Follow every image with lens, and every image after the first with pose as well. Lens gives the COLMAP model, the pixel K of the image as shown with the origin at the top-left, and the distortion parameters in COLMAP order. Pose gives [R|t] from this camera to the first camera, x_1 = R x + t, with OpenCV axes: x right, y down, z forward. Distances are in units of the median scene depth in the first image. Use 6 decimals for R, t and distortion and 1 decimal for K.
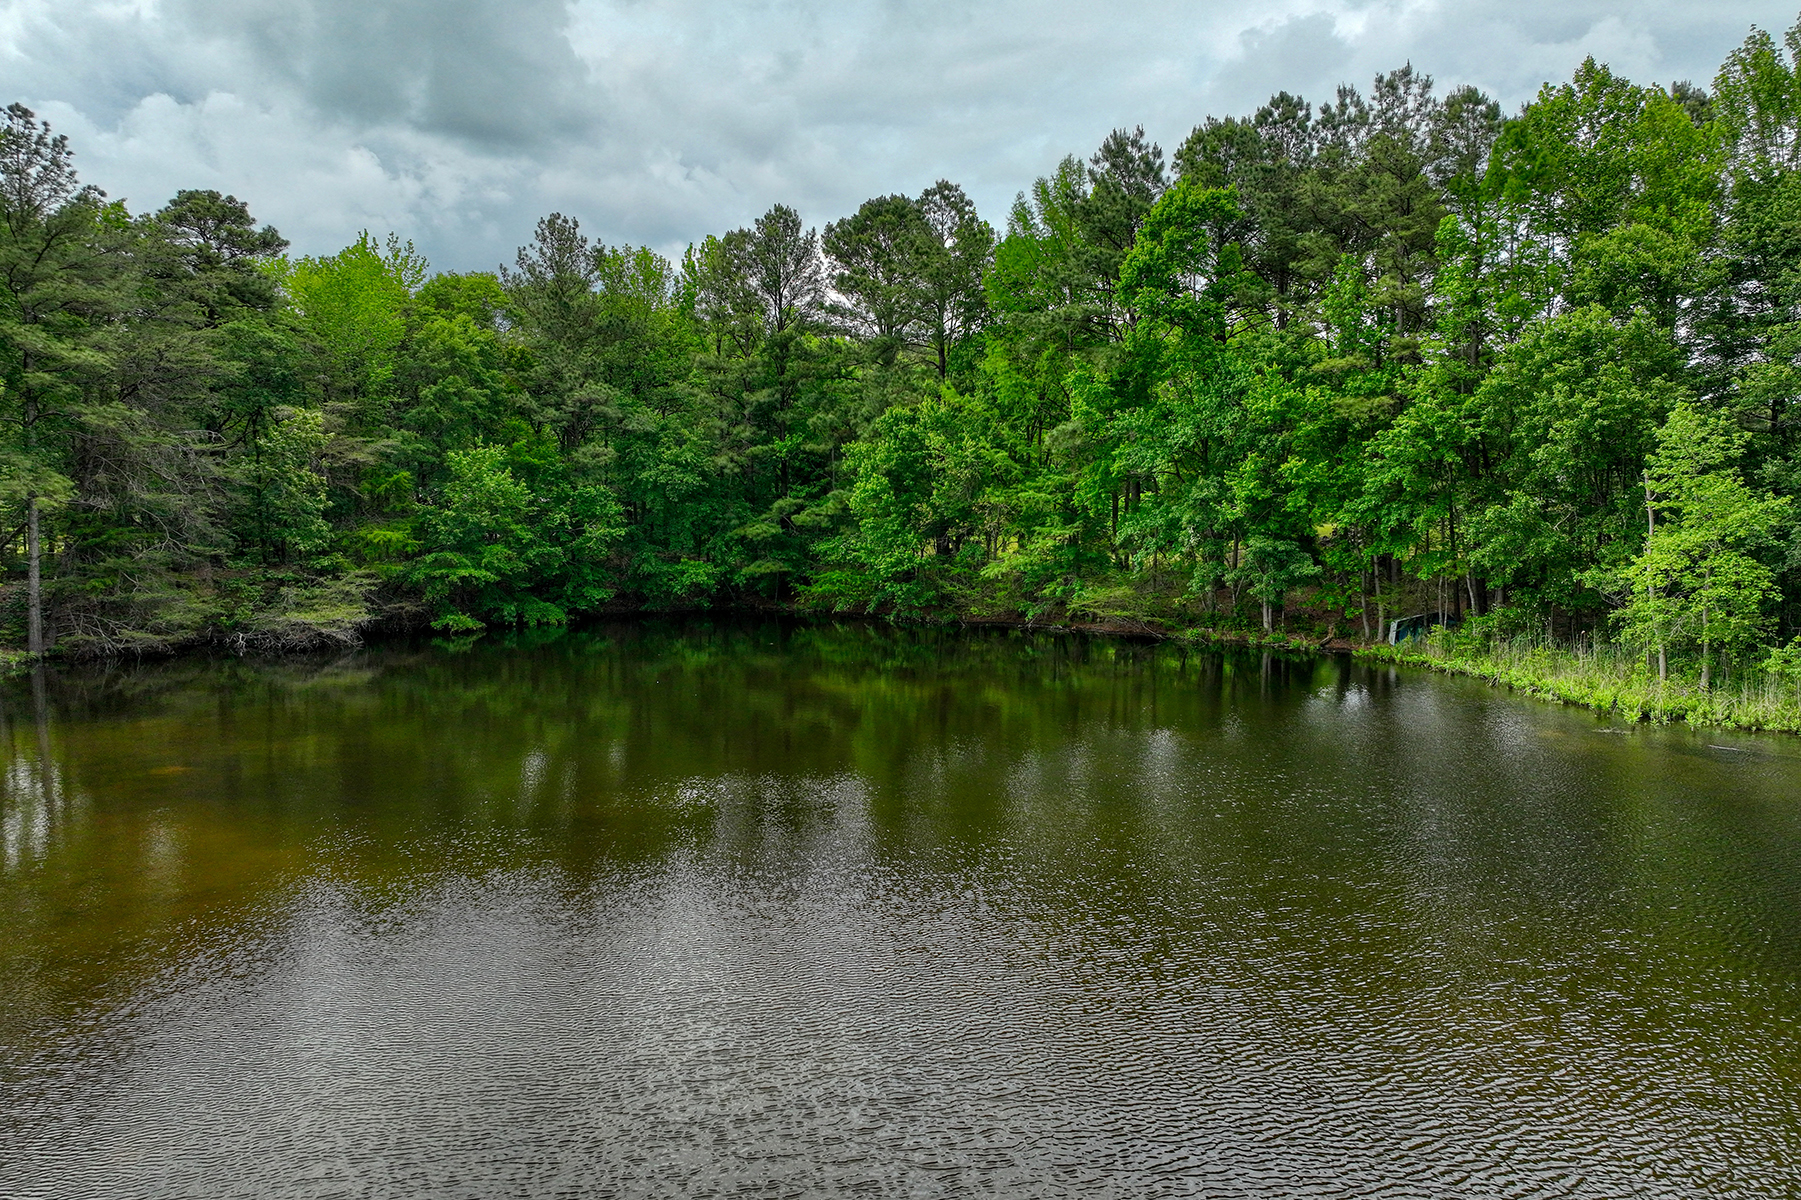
lens RADIAL K [[1260.0, 0, 901.7], [0, 1260.0, 605.1], [0, 0, 1]] dist [0.004736, 0.011634]
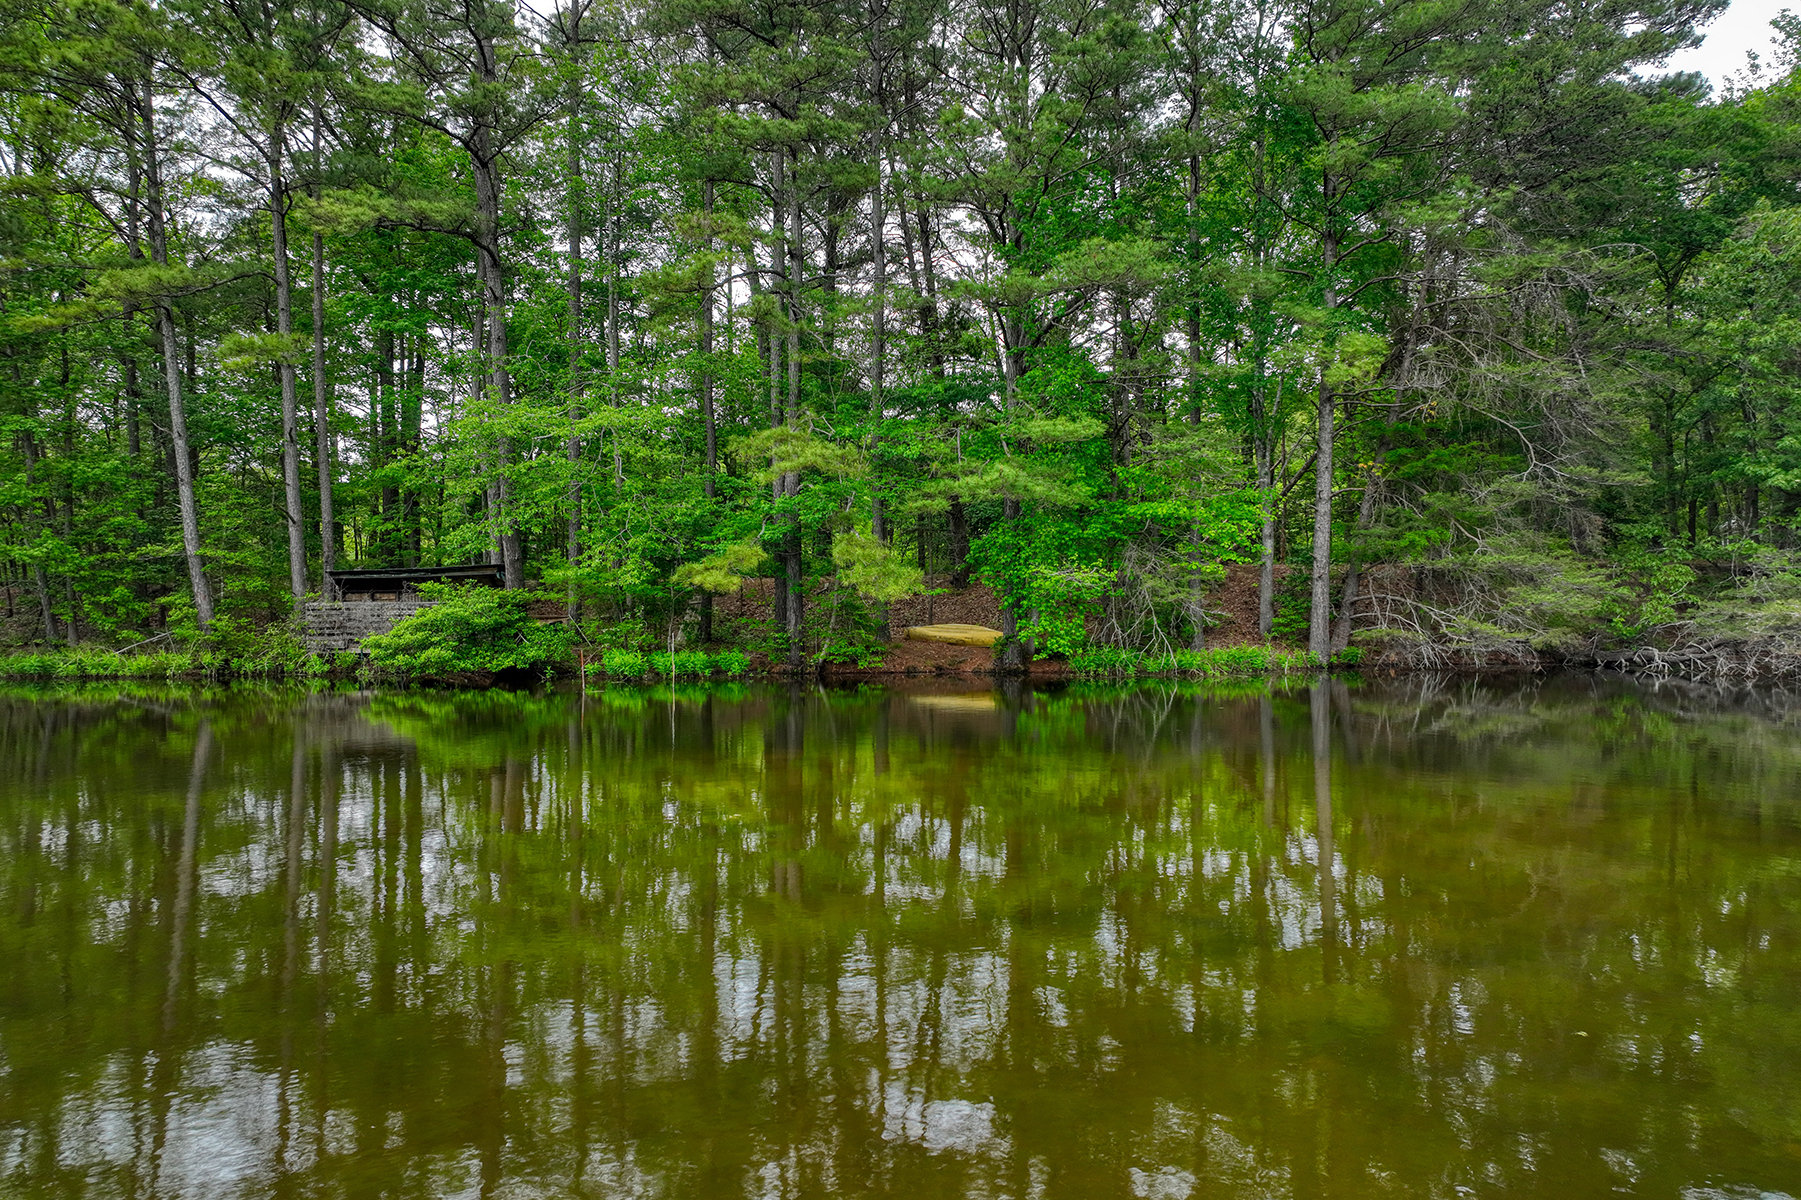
lens RADIAL K [[1260.0, 0, 902.7], [0, 1260.0, 589.2], [0, 0, 1]] dist [0.004736, 0.011634]
pose [[0.584307, 0.000262, -0.811532, -0.306033], [-0.051810, 0.997972, -0.036982, 0.038066], [0.809877, 0.063655, 0.583136, 0.477906]]
